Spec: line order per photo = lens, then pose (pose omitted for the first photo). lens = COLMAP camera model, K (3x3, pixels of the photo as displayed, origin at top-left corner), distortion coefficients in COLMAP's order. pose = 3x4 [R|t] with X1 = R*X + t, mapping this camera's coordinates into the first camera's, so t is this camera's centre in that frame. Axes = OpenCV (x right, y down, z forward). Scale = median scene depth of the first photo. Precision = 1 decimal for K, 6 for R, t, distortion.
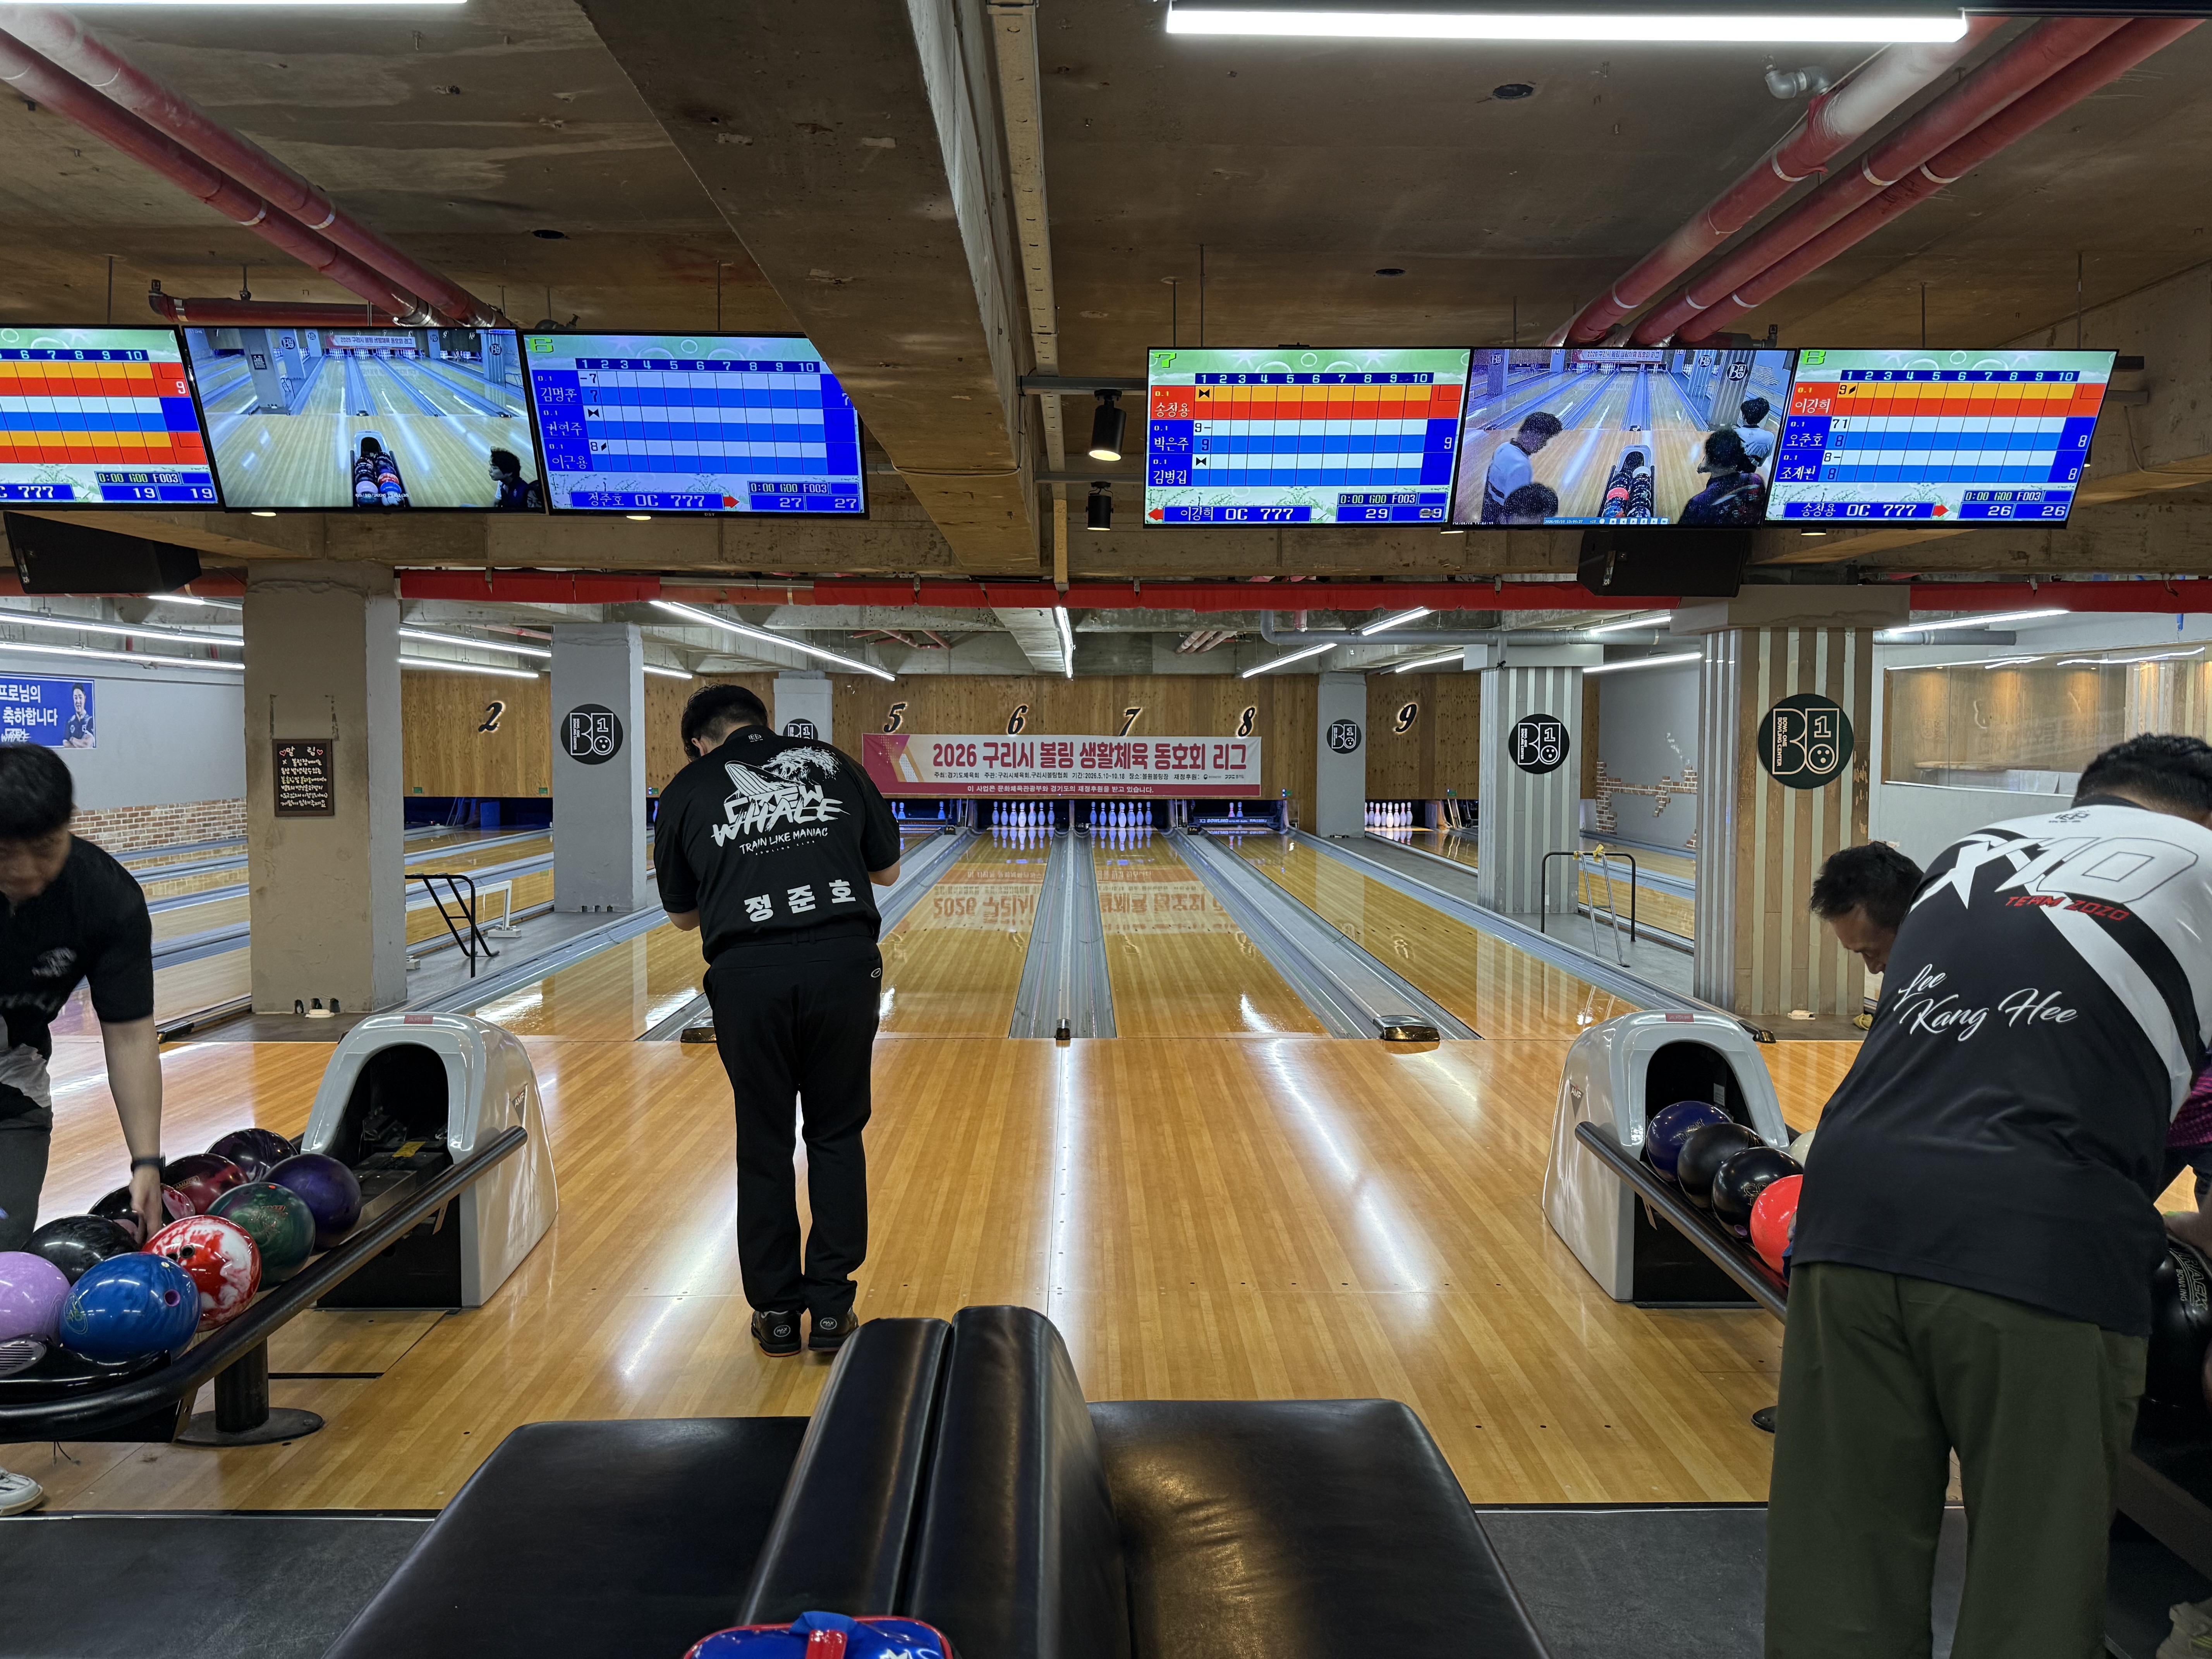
lens RADIAL K [[1644.0, 0, 1068.8], [0, 1644.0, 839.9], [0, 0, 1]] dist [0.023047, -0.010554]
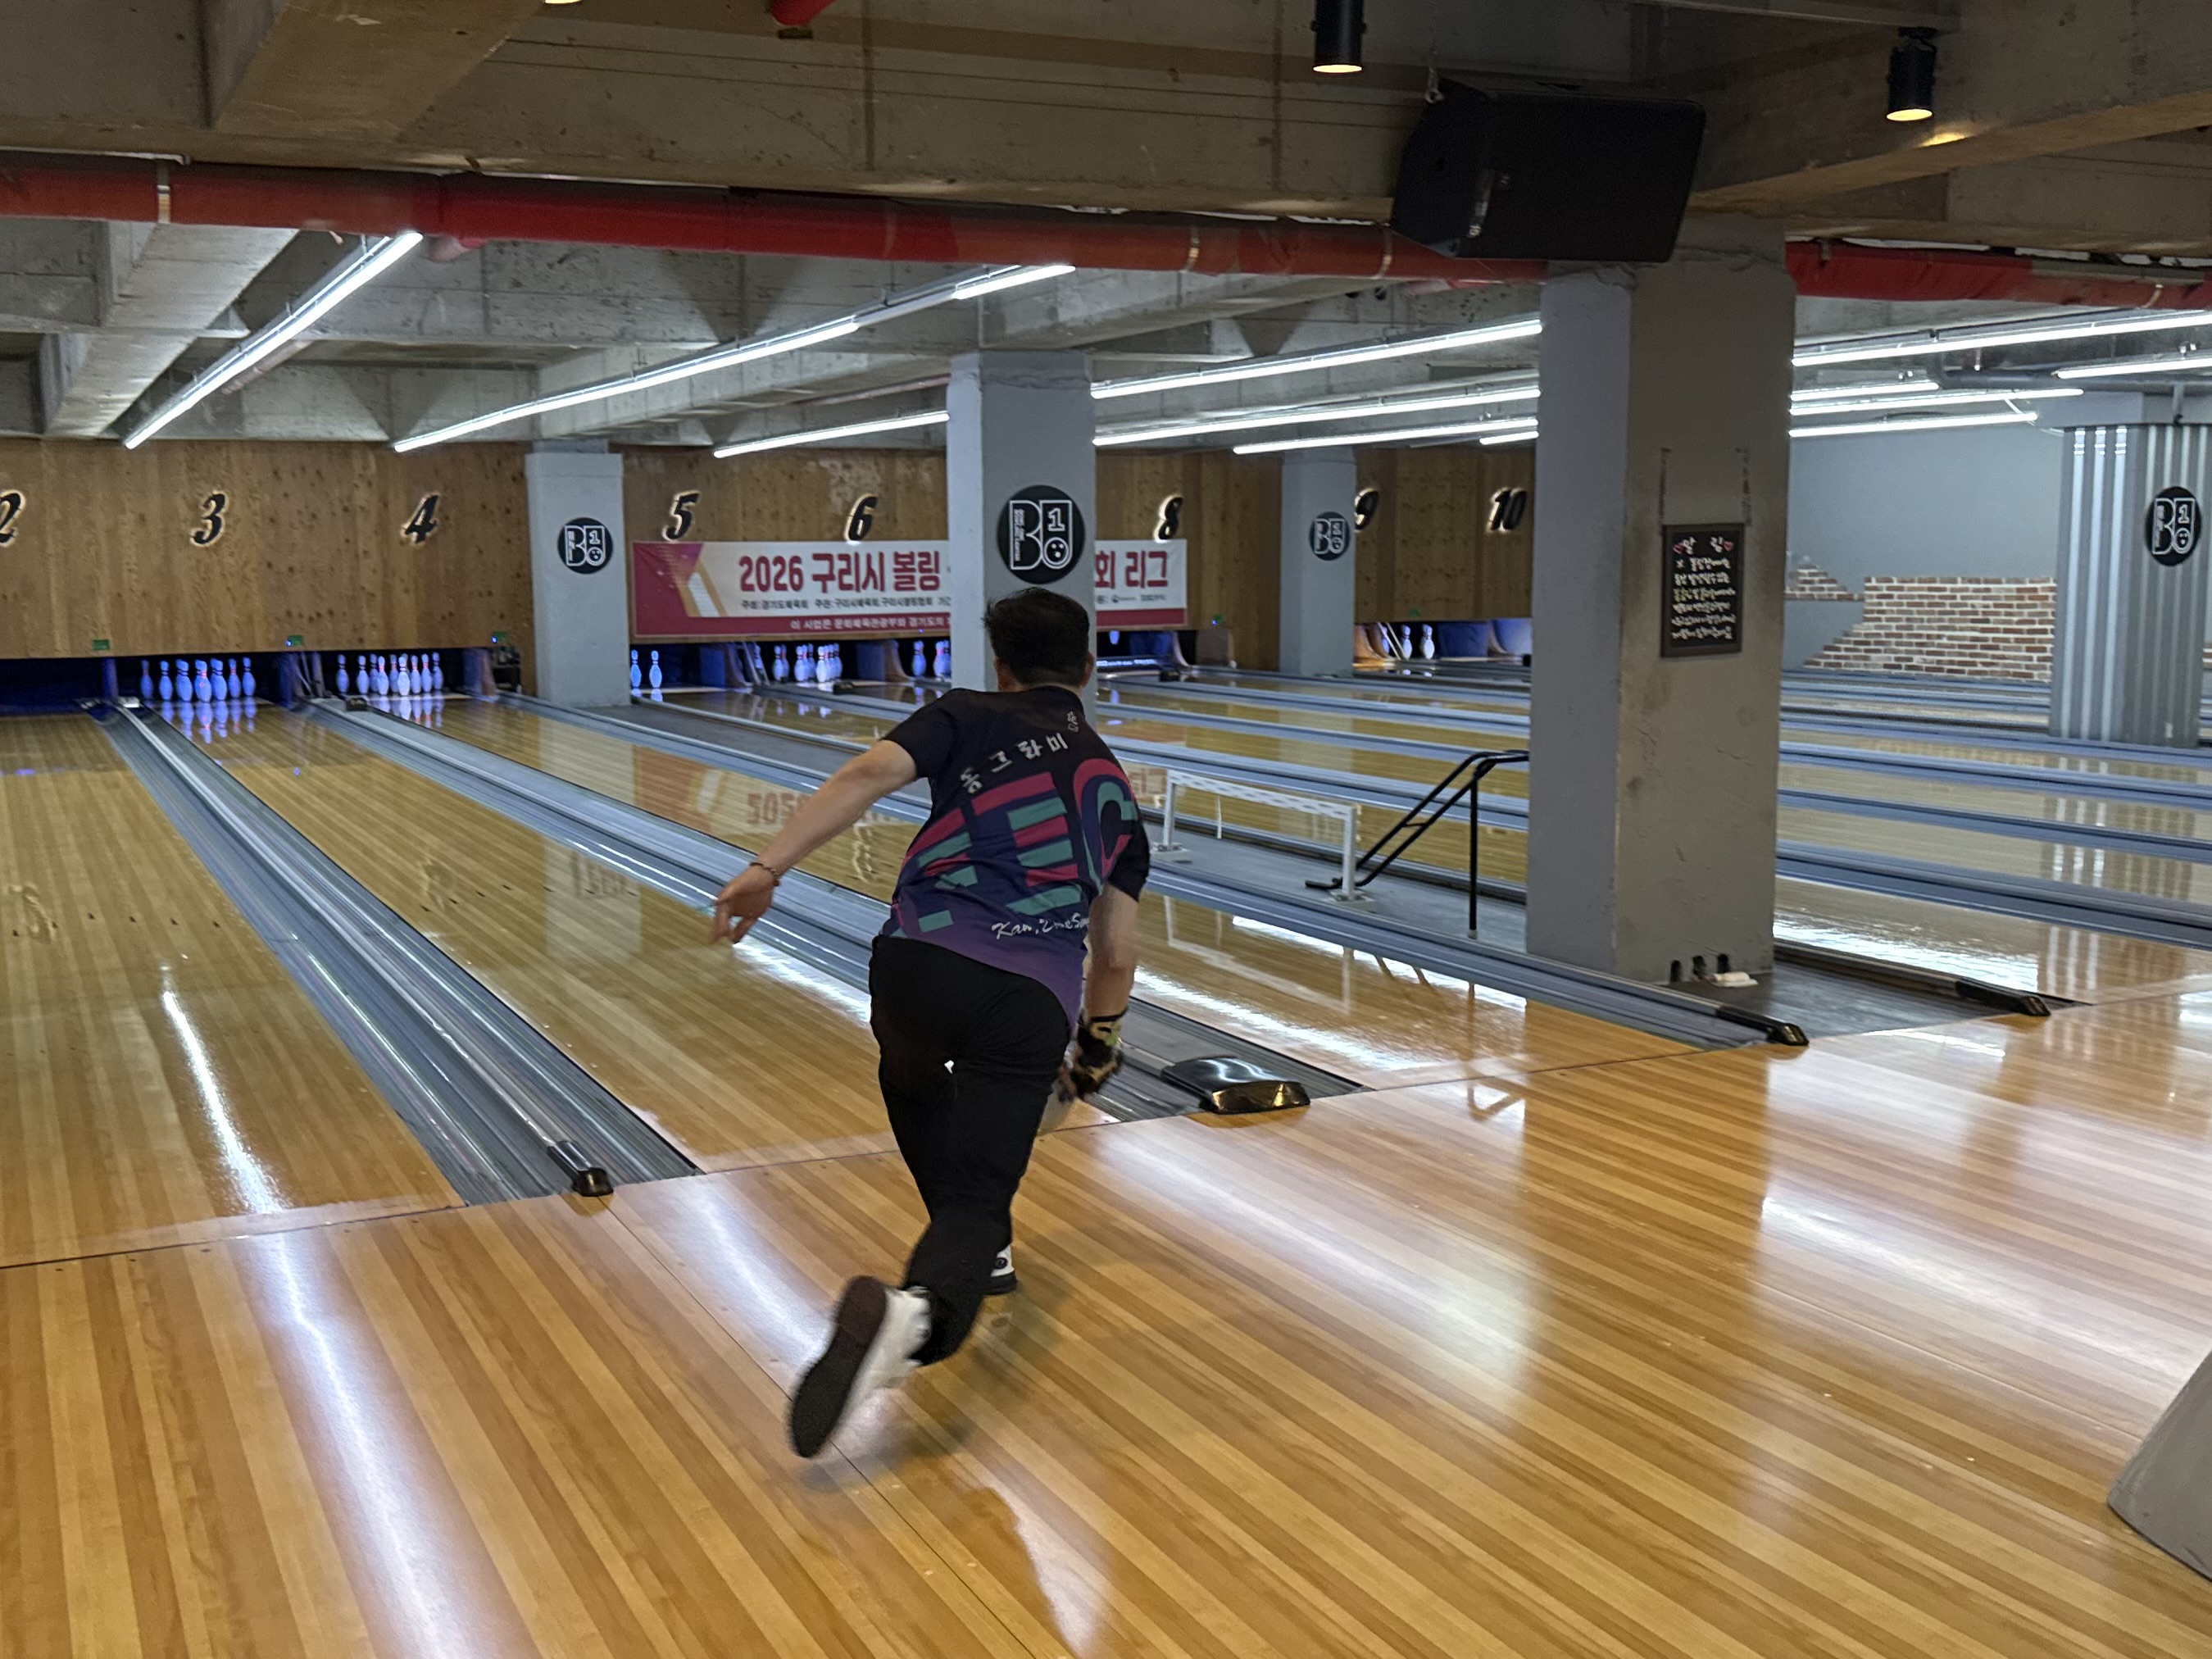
lens RADIAL K [[2341.7, 0, 1018.9], [0, 2341.7, 885.6], [0, 0, 1]] dist [0.073063, 0.000000]
pose [[0.917065, -0.070689, 0.392421, -0.650643], [0.039833, 0.995478, 0.086235, -0.009103], [-0.396743, -0.063452, 0.915734, 0.191851]]
